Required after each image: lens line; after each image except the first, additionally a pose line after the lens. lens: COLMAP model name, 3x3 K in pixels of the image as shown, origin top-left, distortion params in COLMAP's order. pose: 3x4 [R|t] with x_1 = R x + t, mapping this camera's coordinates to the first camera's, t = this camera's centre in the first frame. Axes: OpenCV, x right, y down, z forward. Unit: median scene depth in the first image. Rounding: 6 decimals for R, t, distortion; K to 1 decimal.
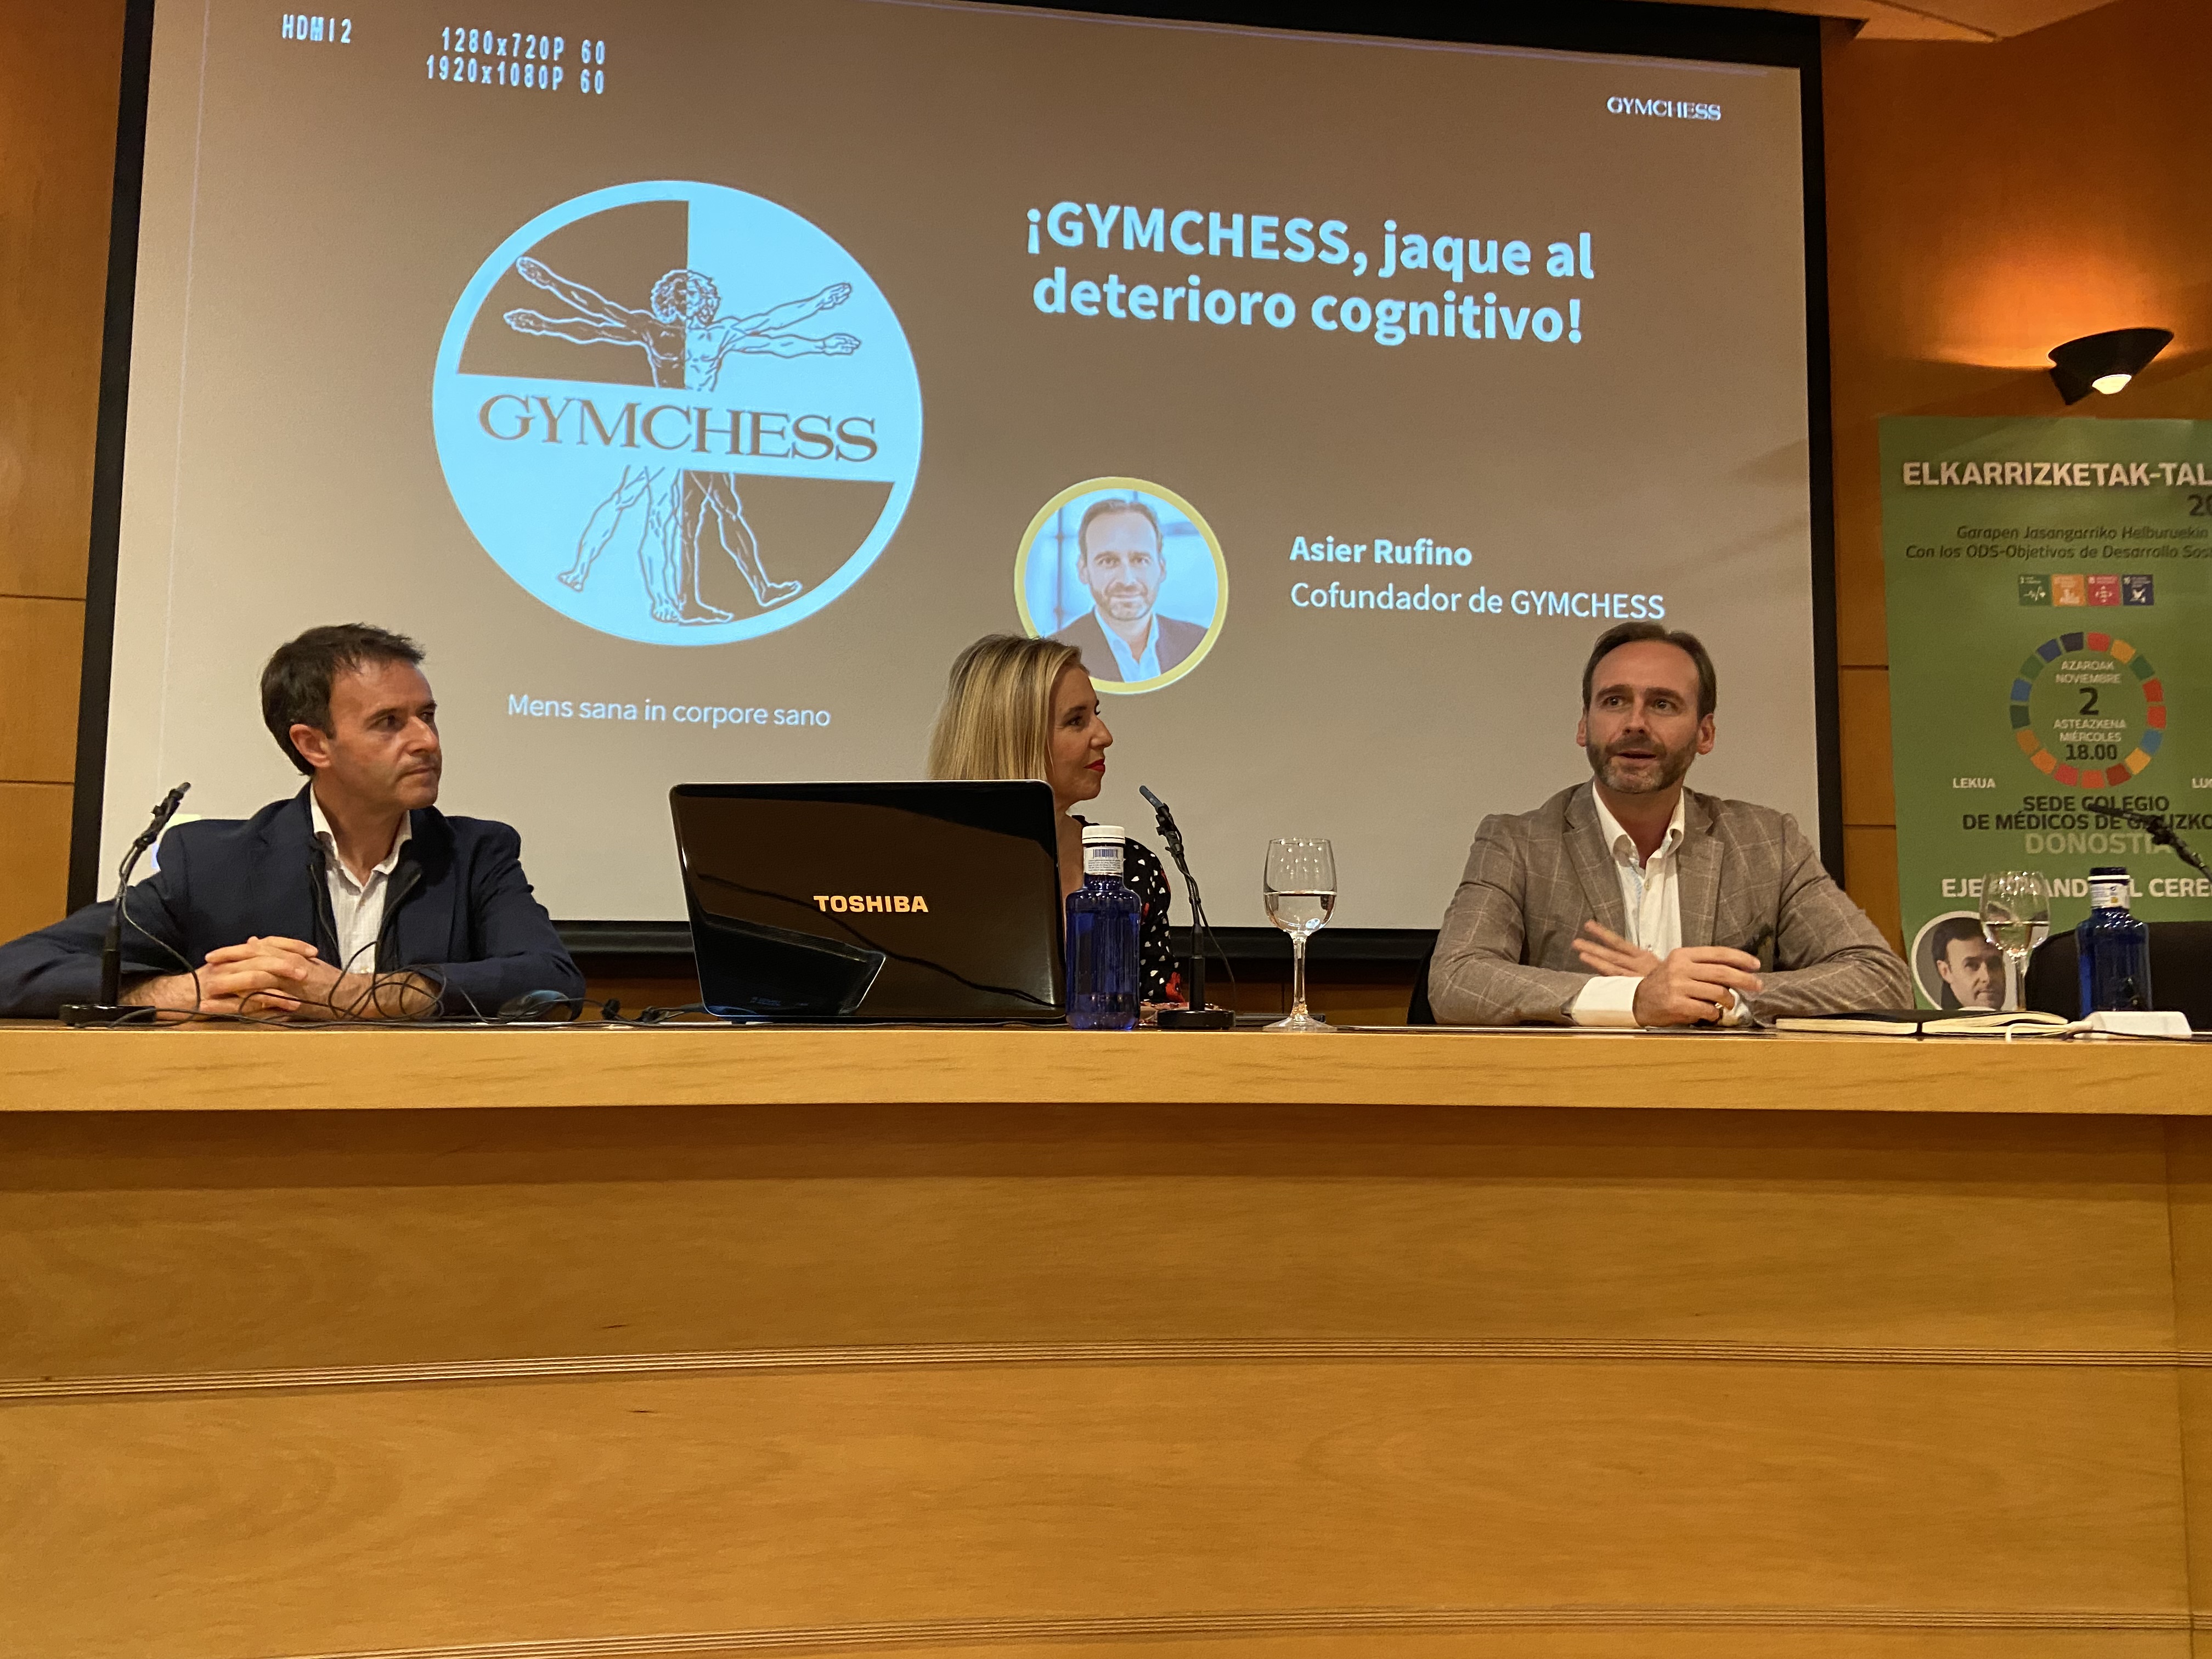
lens RADIAL K [[1695.7, 0, 1119.0], [0, 1695.7, 828.7], [0, 0, 1]] dist [0.163497, -0.186550]
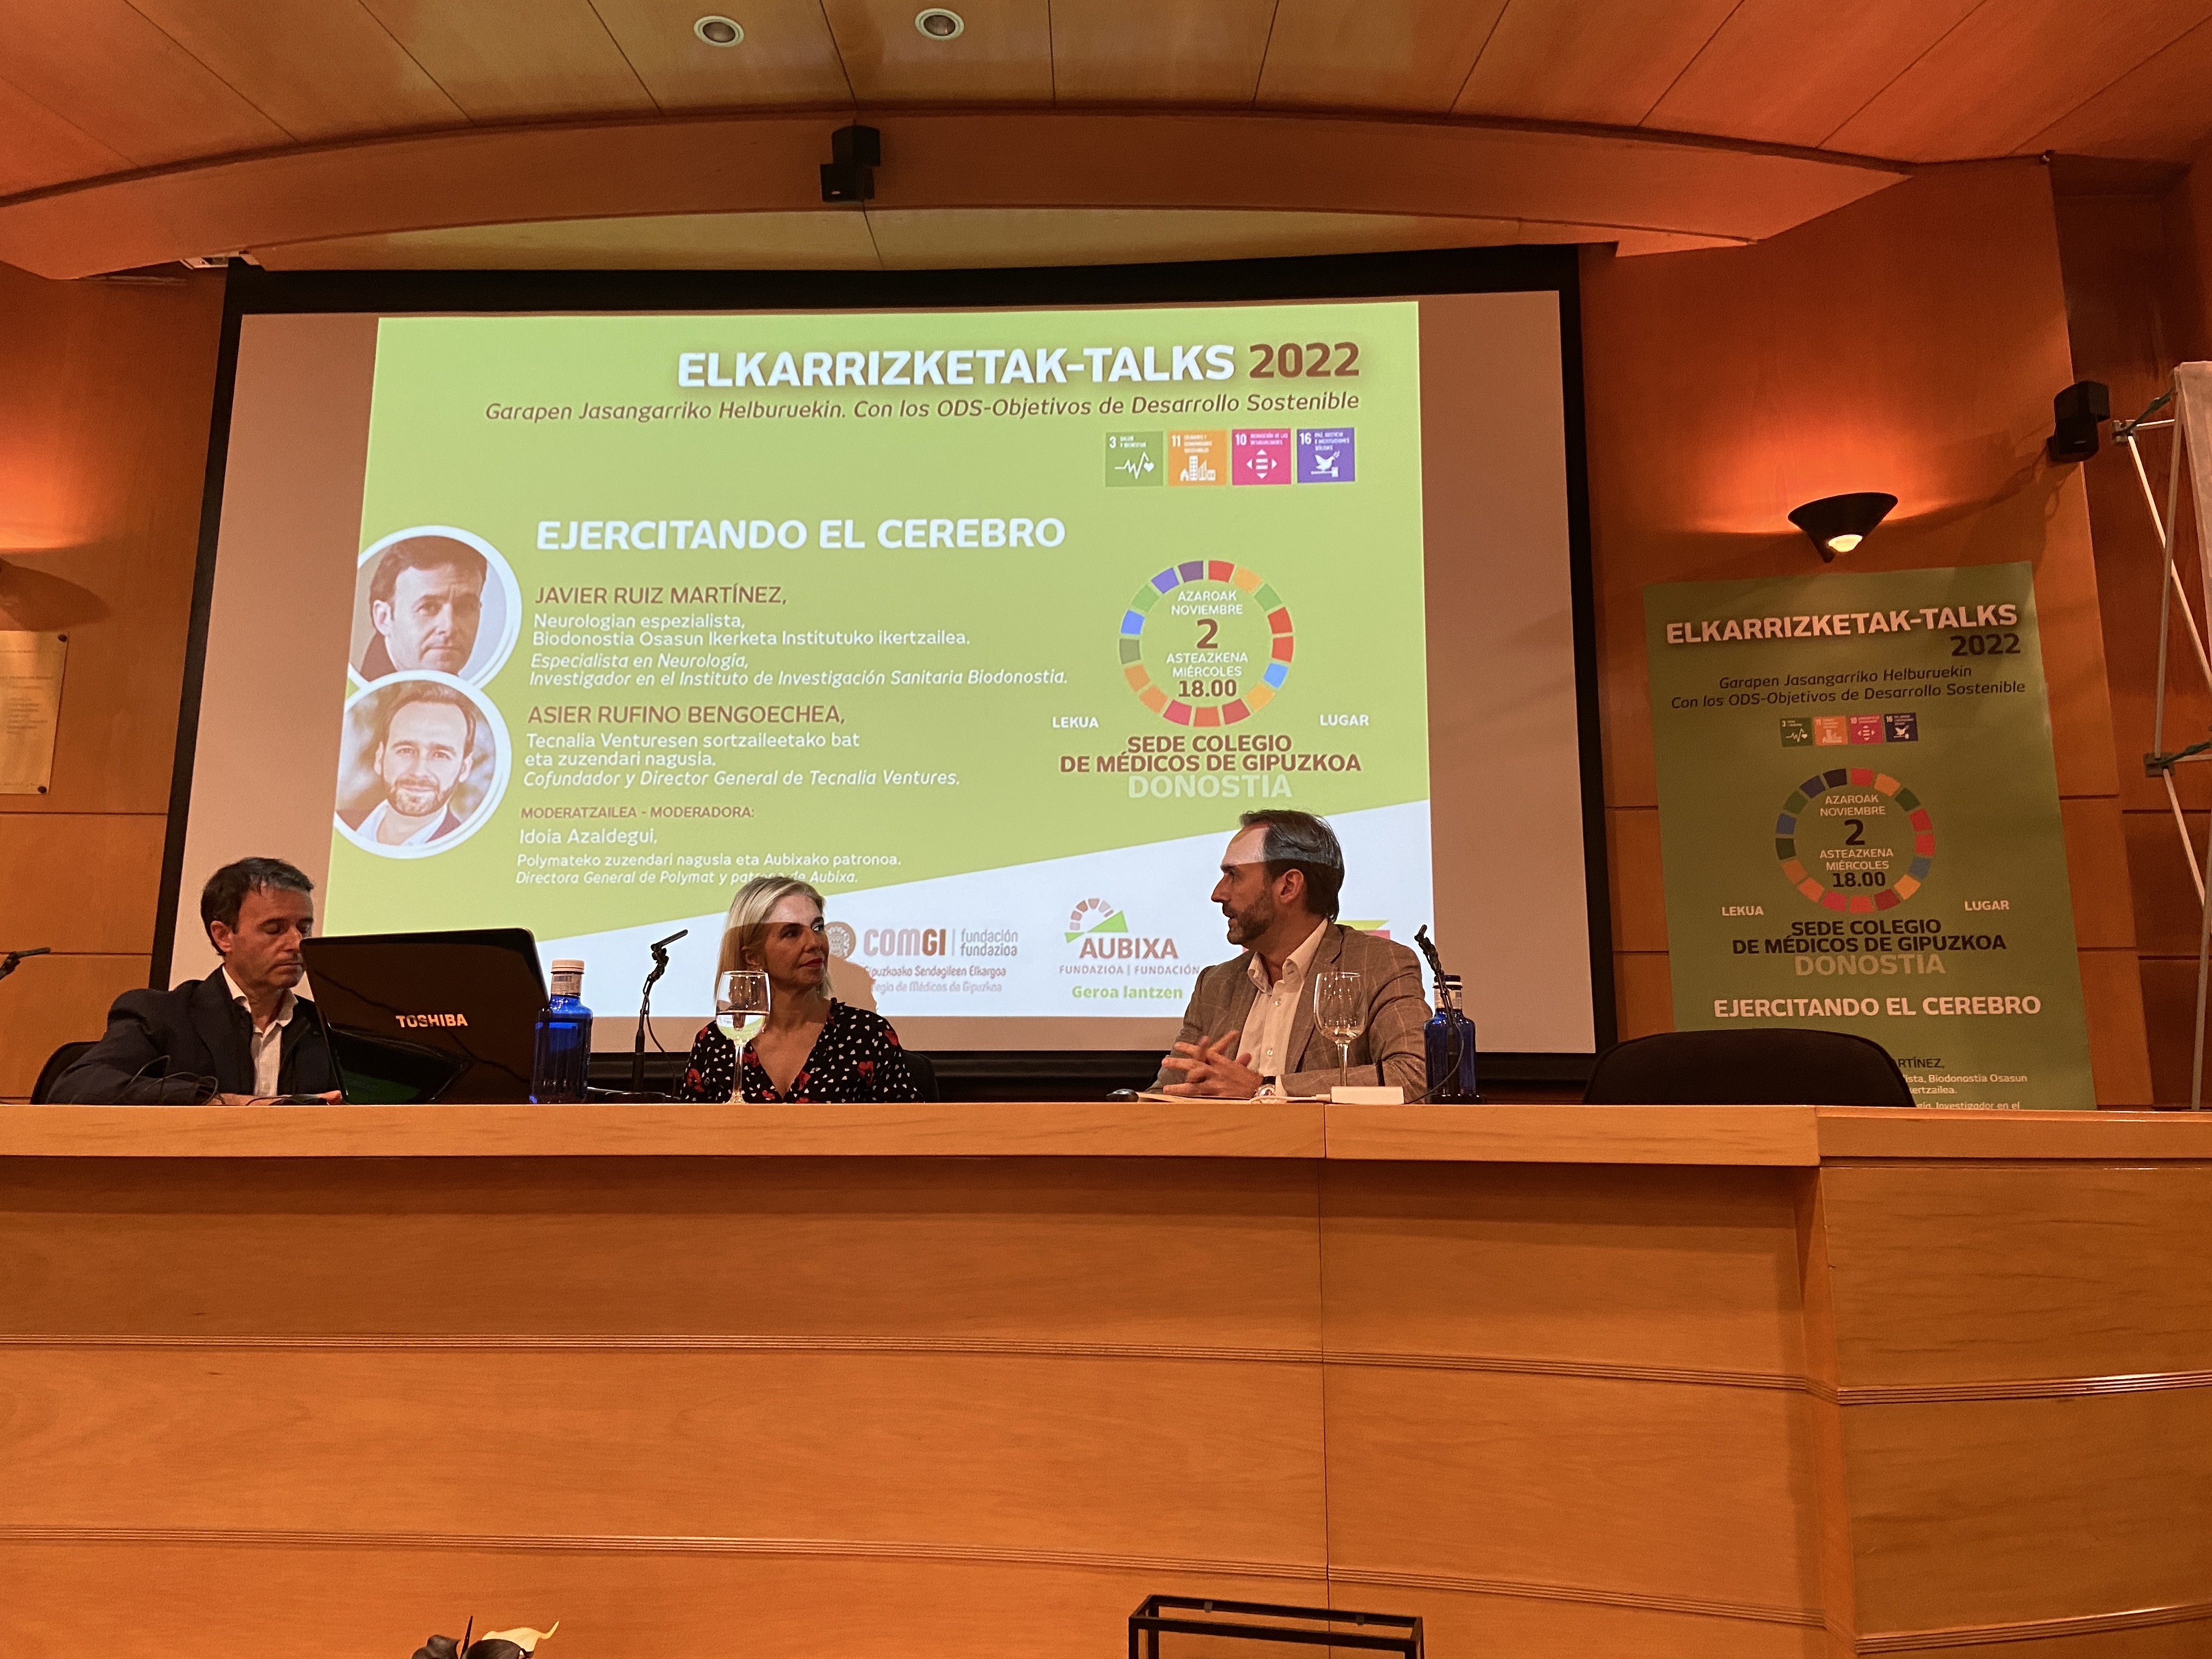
lens RADIAL K [[1695.7, 0, 1119.0], [0, 1695.7, 828.7], [0, 0, 1]] dist [0.163497, -0.186550]
pose [[0.978155, -0.038442, -0.204291, 0.330565], [0.019911, 0.995559, -0.092006, 0.014003], [0.206920, 0.085928, 0.974577, -0.130918]]
